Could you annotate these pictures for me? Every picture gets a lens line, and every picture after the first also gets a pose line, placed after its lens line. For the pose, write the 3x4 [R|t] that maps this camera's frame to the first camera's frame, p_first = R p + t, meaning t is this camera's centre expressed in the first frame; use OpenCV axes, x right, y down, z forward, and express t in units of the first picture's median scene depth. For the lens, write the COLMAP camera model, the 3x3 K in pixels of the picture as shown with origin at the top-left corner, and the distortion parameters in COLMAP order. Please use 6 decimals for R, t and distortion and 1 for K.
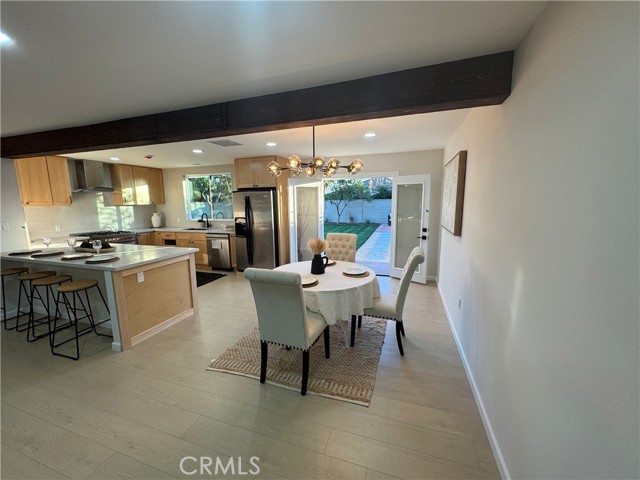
lens RADIAL K [[255.1, 0, 321.0], [0, 255.1, 238.5], [0, 0, 1]] dist [-0.001909, 0.000127]
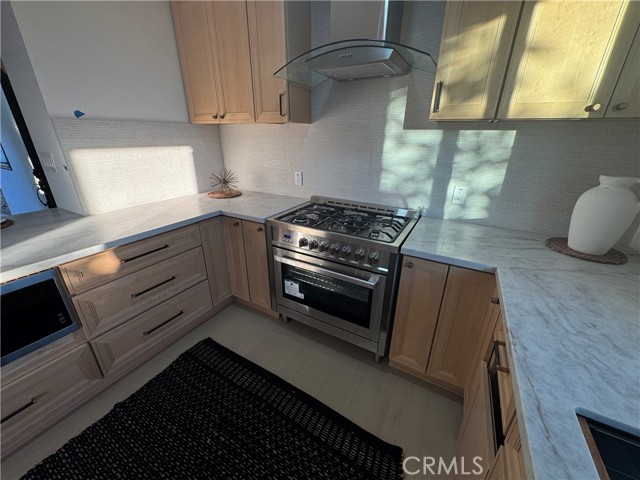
lens RADIAL K [[257.8, 0, 320.0], [0, 257.8, 240.0], [0, 0, 1]] dist [-0.001968, -0.000032]
pose [[-0.183785, 0.377815, -0.907457, -0.573637], [-0.152279, 0.901094, 0.406006, -0.130554], [0.971099, 0.212805, -0.108075, 1.087518]]
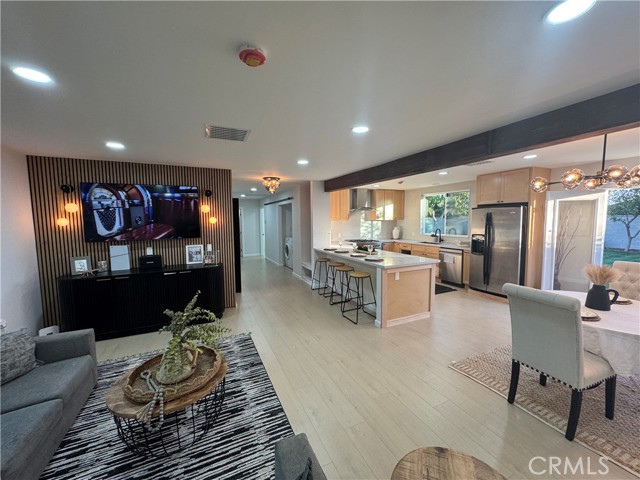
lens RADIAL K [[255.1, 0, 321.0], [0, 255.1, 238.5], [0, 0, 1]] dist [-0.001909, 0.000127]
pose [[0.691087, 0.062590, -0.720056, -0.028908], [-0.105068, 0.994361, -0.014406, 0.011172], [0.715094, 0.085611, 0.693766, -0.111761]]
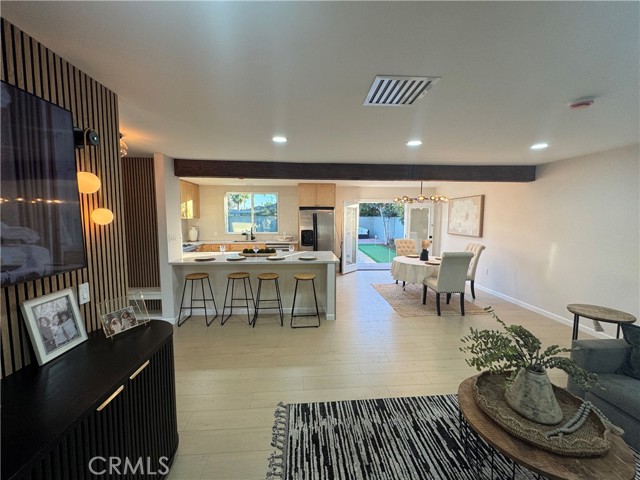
lens RADIAL K [[255.1, 0, 321.0], [0, 255.1, 238.5], [0, 0, 1]] dist [-0.001909, 0.000127]
pose [[0.921063, -0.017441, 0.389022, -0.748523], [0.042253, 0.997574, -0.055316, 0.031252], [-0.387113, 0.067387, 0.919566, -0.177122]]
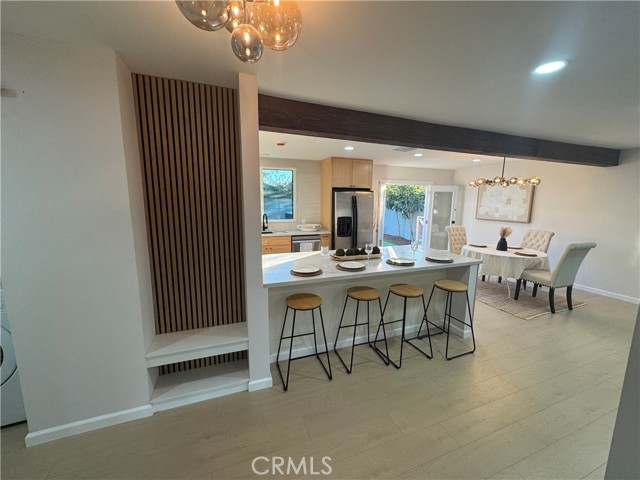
lens RADIAL K [[257.8, 0, 320.0], [0, 257.8, 240.0], [0, 0, 1]] dist [-0.001968, -0.000032]
pose [[0.767912, -0.079618, 0.635588, -1.050179], [0.073500, 0.996644, 0.036043, -0.036692], [-0.636325, 0.019038, 0.771186, 0.286547]]
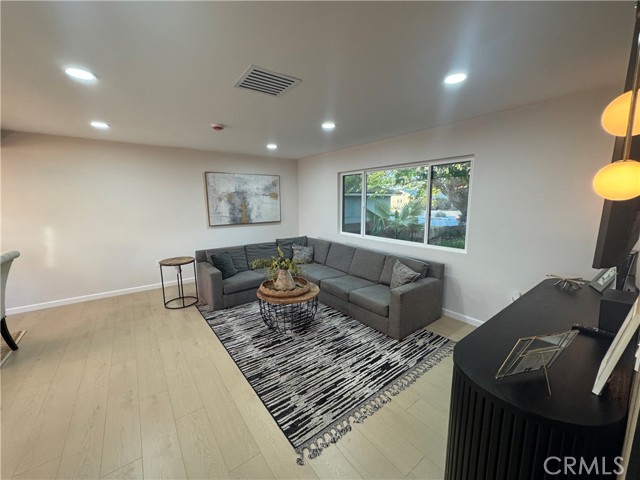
lens RADIAL K [[255.1, 0, 321.0], [0, 255.1, 238.5], [0, 0, 1]] dist [-0.001909, 0.000127]
pose [[-0.826063, -0.068608, 0.559386, -0.819092], [0.097217, 0.960336, 0.261348, -0.045265], [-0.555130, 0.270272, -0.786628, 0.406323]]
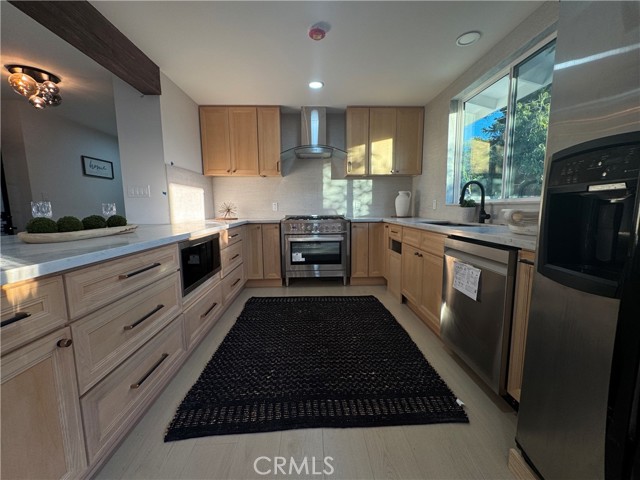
lens RADIAL K [[255.1, 0, 321.0], [0, 255.1, 238.5], [0, 0, 1]] dist [-0.001909, 0.000127]
pose [[0.359396, 0.122187, -0.925151, -0.240166], [-0.130660, 0.988214, 0.079758, -0.023830], [0.923993, 0.092216, 0.371125, 0.830904]]
